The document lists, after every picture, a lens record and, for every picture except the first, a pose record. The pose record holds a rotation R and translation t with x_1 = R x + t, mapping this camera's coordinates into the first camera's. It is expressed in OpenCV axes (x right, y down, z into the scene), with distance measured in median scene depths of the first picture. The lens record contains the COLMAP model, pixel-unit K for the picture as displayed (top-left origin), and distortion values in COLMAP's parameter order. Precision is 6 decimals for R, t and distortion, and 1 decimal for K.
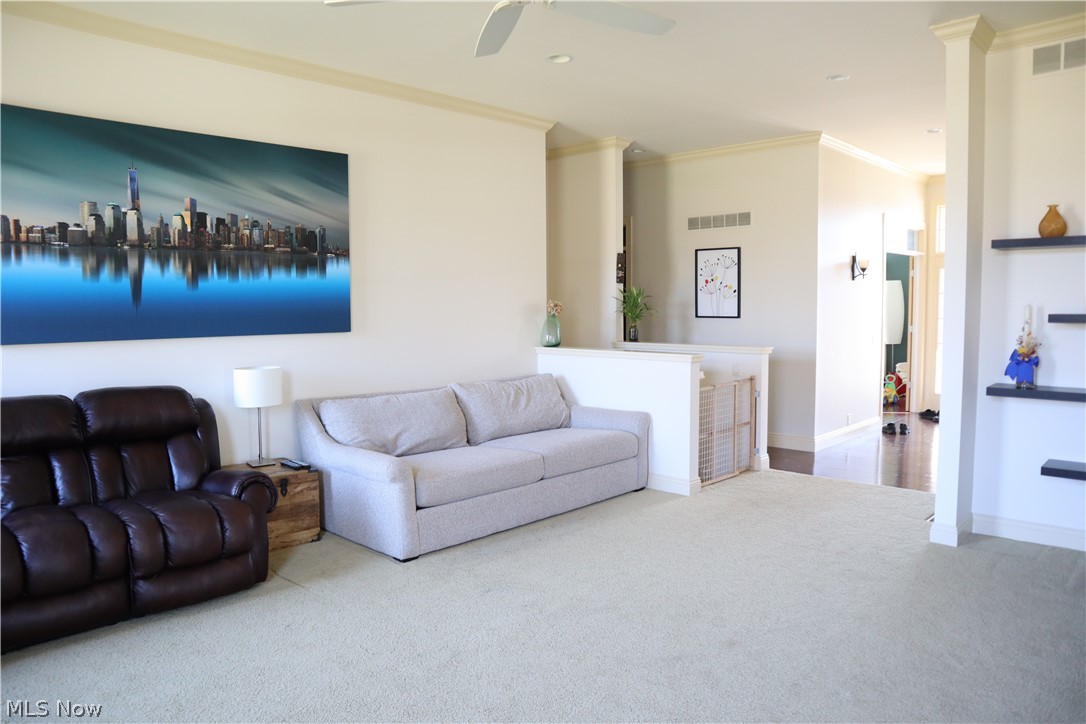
lens RADIAL K [[757.2, 0, 542.5], [0, 757.2, 354.5], [0, 0, 1]] dist [-0.072089, 0.025063]
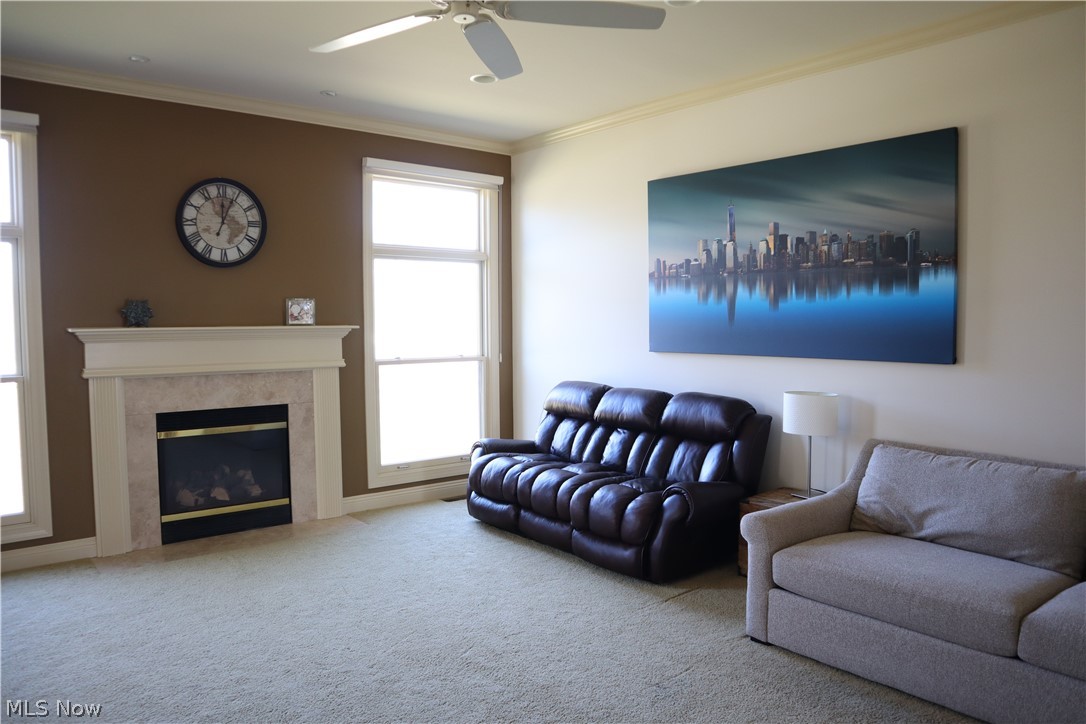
lens RADIAL K [[757.2, 0, 541.8], [0, 757.2, 368.0], [0, 0, 1]] dist [-0.072089, 0.025063]
pose [[-0.094110, 0.069646, -0.993123, 0.599022], [-0.066299, 0.994897, 0.076053, -0.064974], [0.993352, 0.073000, -0.089012, 0.771337]]
